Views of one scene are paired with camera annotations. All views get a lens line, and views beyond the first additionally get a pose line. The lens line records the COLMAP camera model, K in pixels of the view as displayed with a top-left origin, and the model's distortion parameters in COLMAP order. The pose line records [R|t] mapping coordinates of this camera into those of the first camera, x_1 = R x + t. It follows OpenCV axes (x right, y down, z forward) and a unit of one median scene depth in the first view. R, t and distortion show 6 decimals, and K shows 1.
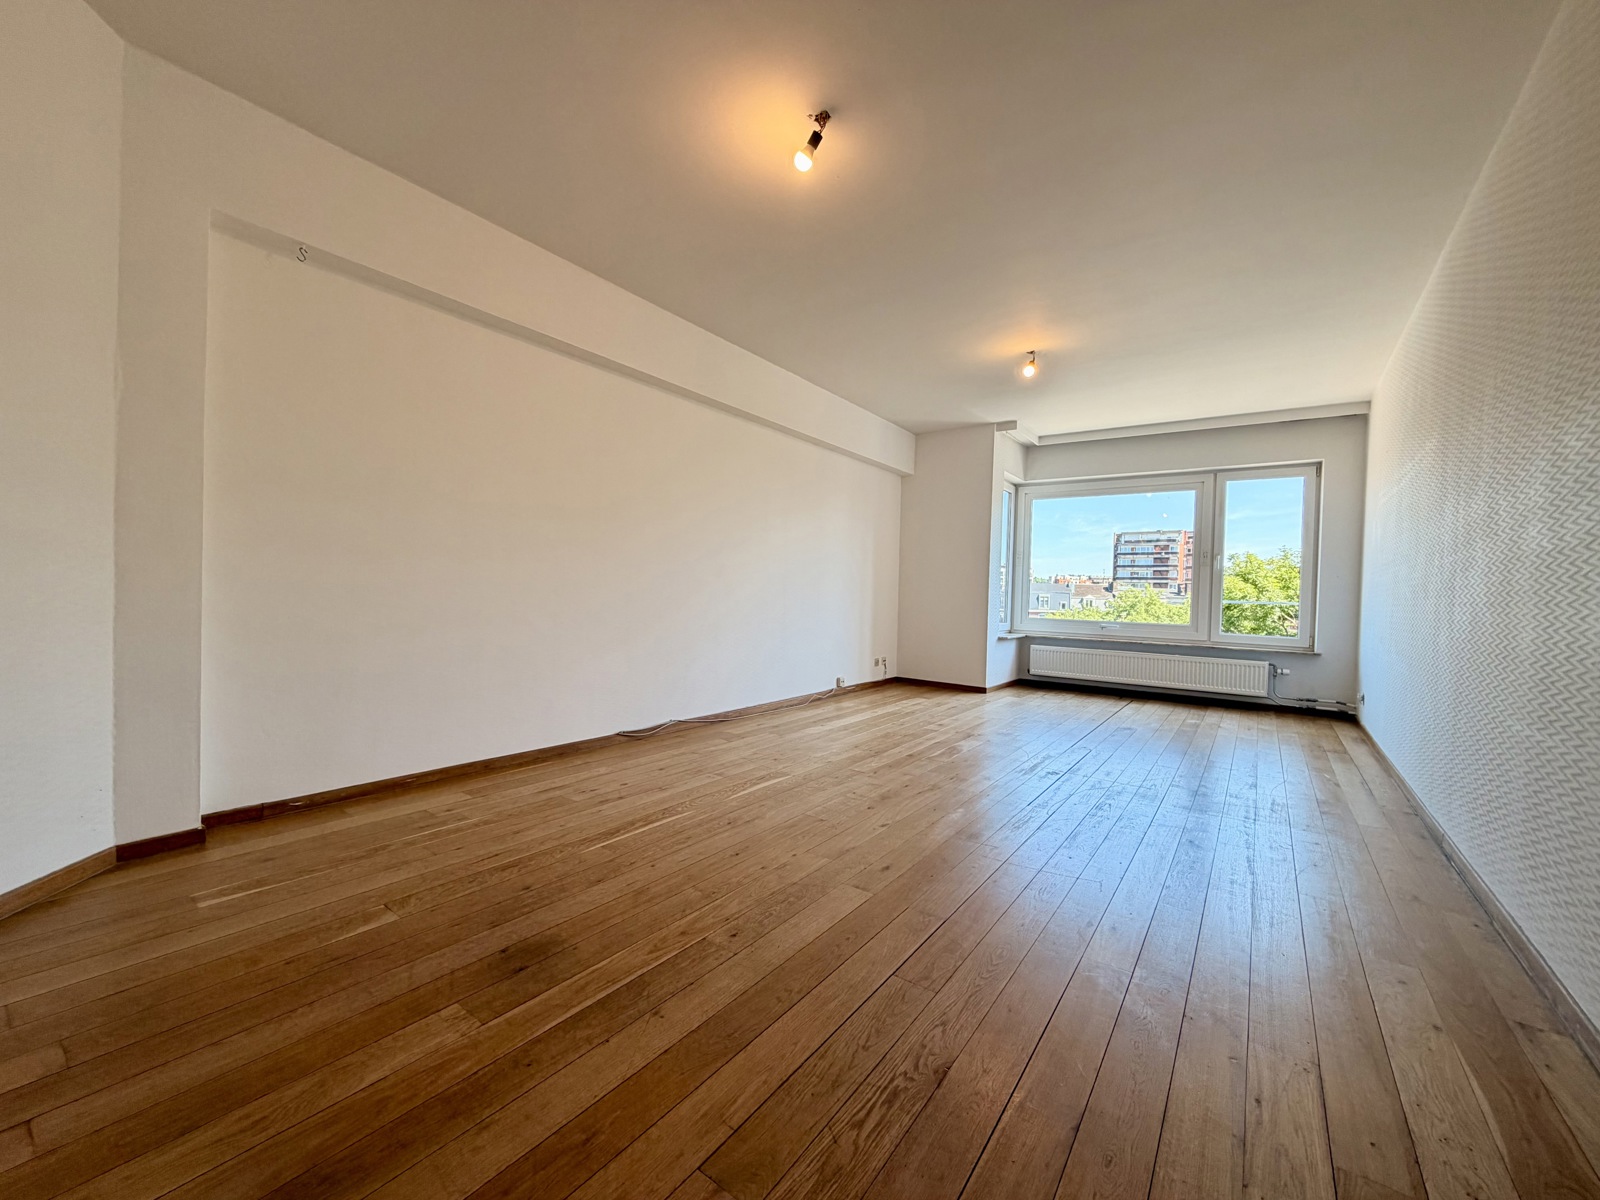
lens RADIAL K [[637.2, 0, 796.0], [0, 637.2, 605.7], [0, 0, 1]] dist [-0.002706, 0.000151]
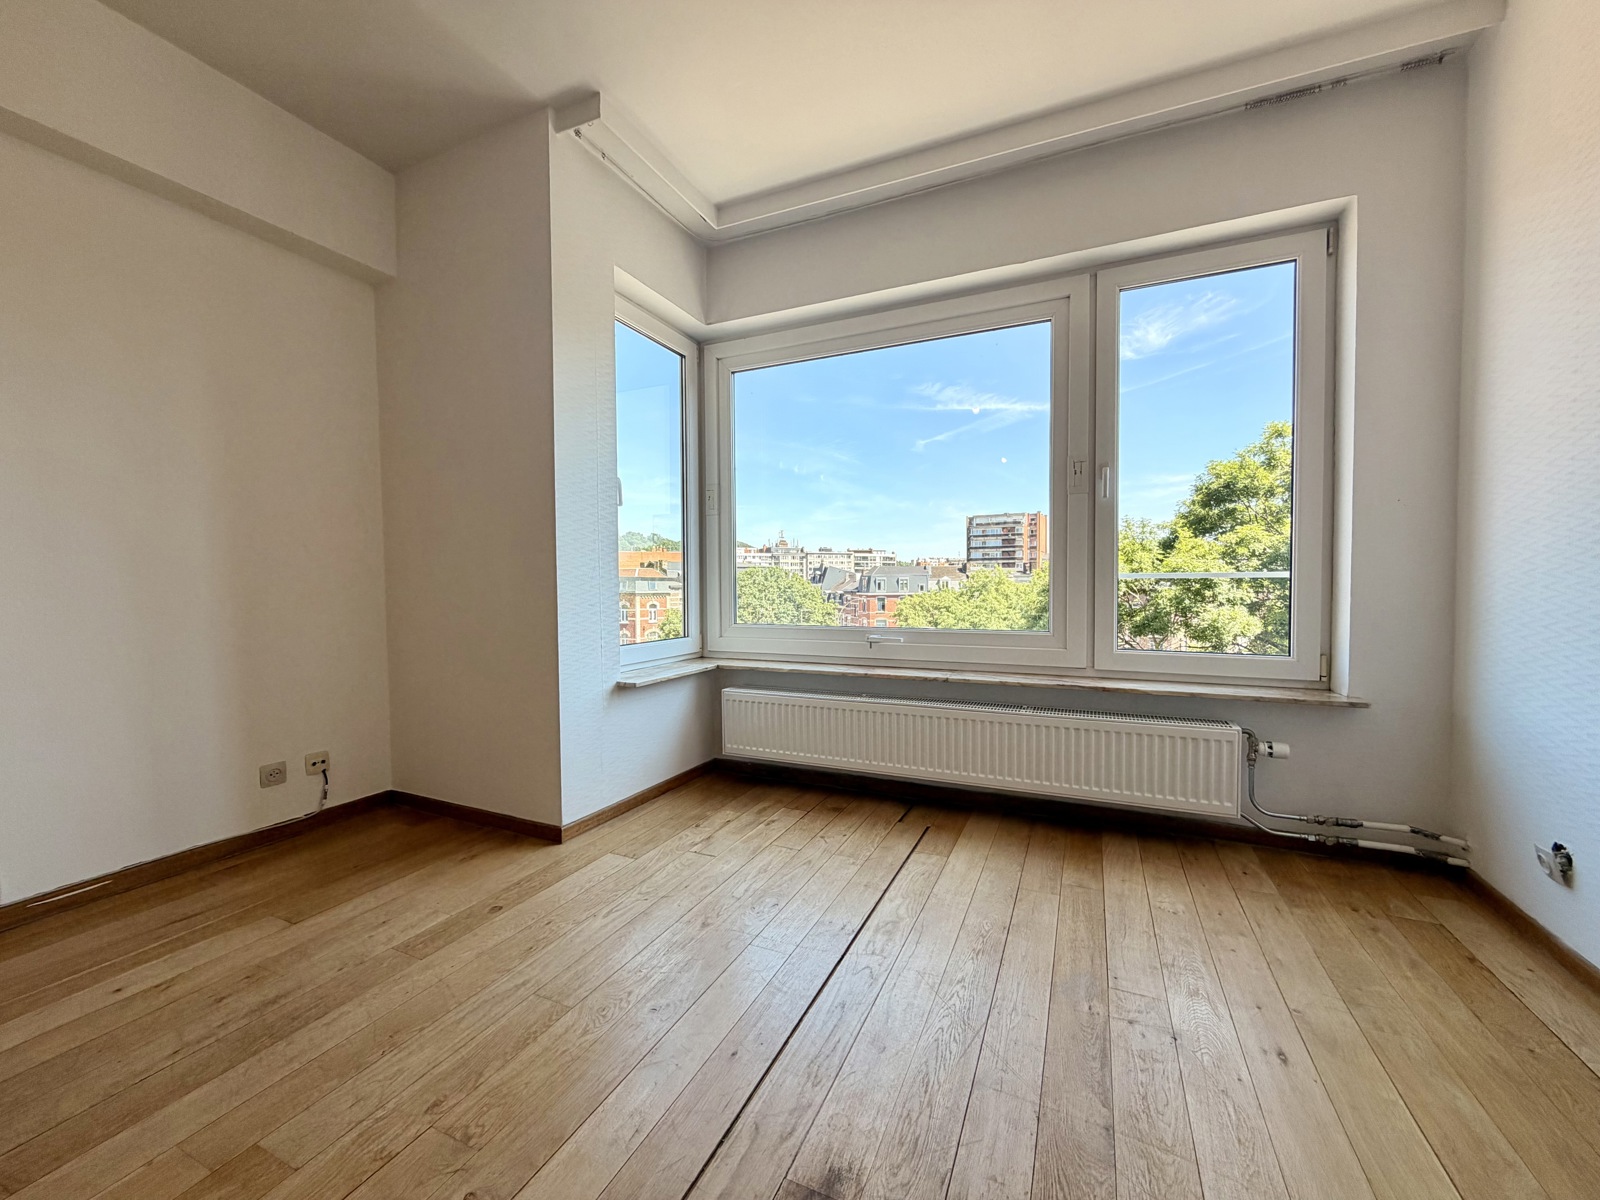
lens RADIAL K [[637.2, 0, 803.2], [0, 637.2, 597.6], [0, 0, 1]] dist [-0.002706, 0.000151]
pose [[0.978158, -0.038894, 0.204193, 0.339223], [0.037897, 0.999243, 0.008793, -0.003326], [-0.204381, -0.000863, 0.978891, 0.564789]]
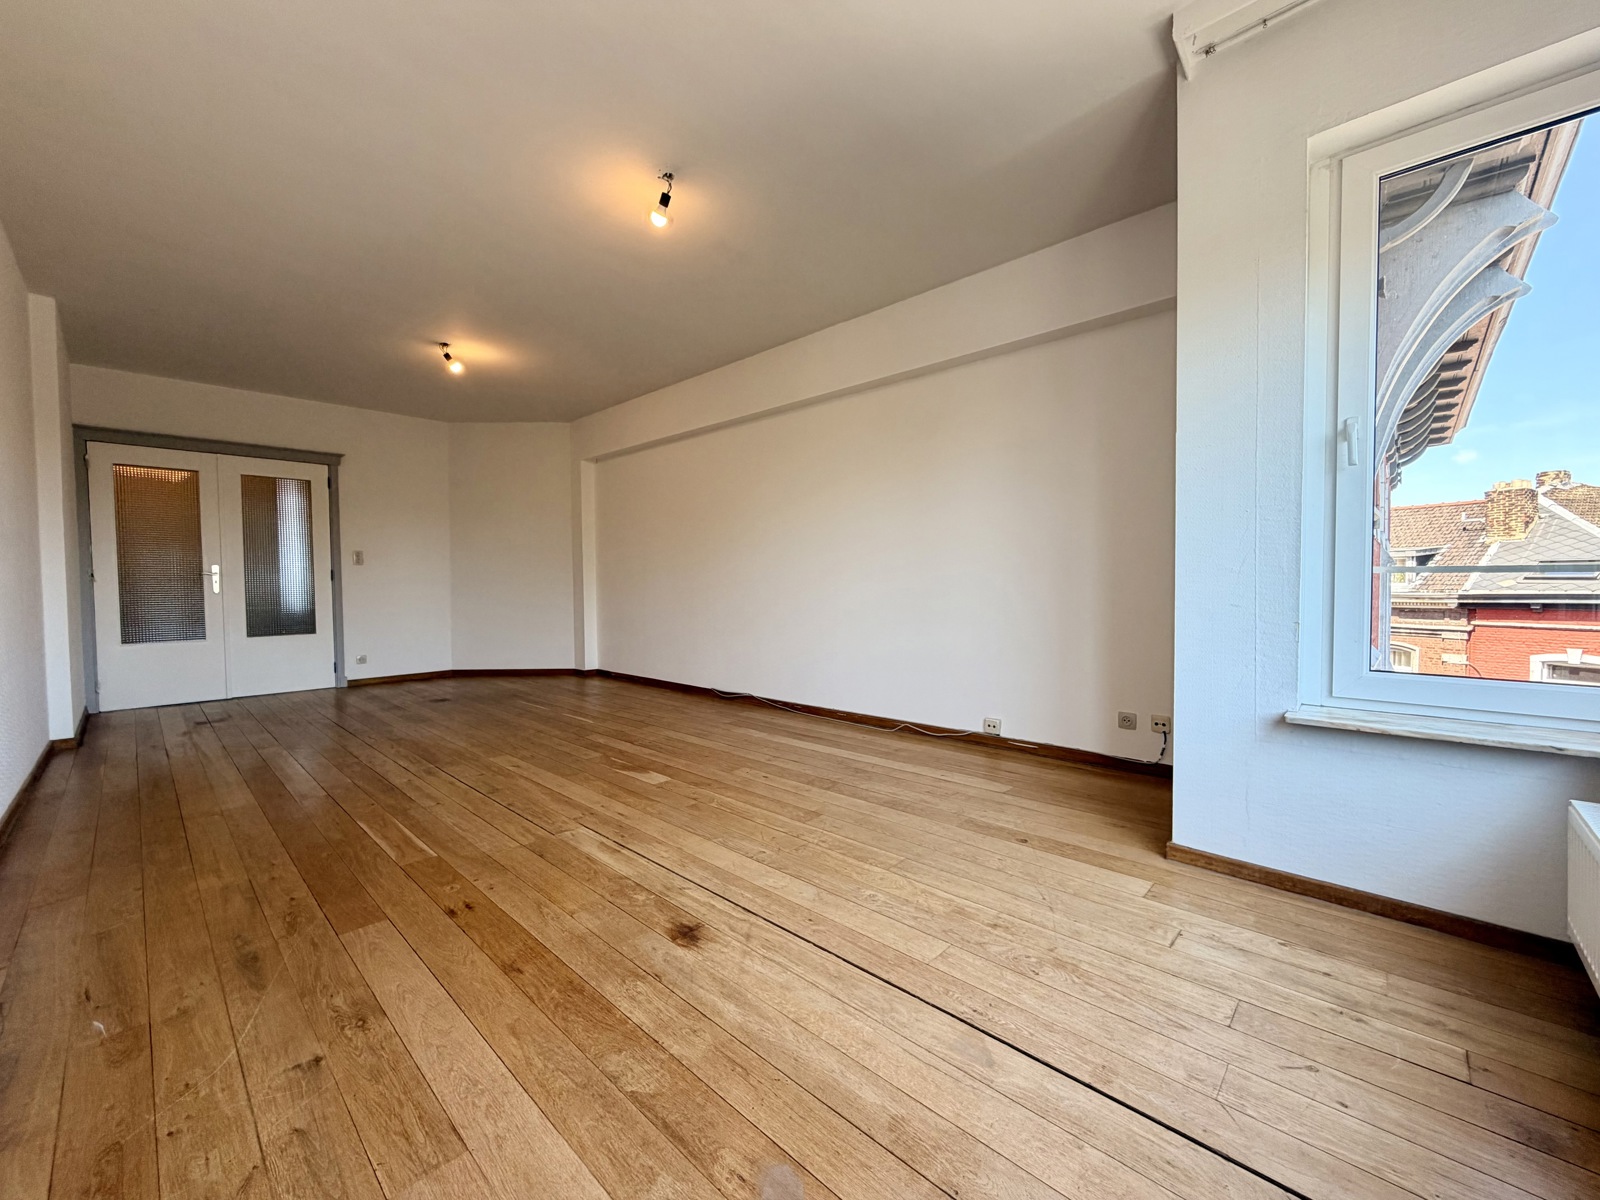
lens RADIAL K [[637.2, 0, 798.9], [0, 637.2, 602.7], [0, 0, 1]] dist [-0.002706, 0.000151]
pose [[-0.124751, 0.005017, -0.992175, 0.618501], [-0.016454, 0.999839, 0.007125, -0.001042], [0.992052, 0.017215, -0.124648, 0.781830]]
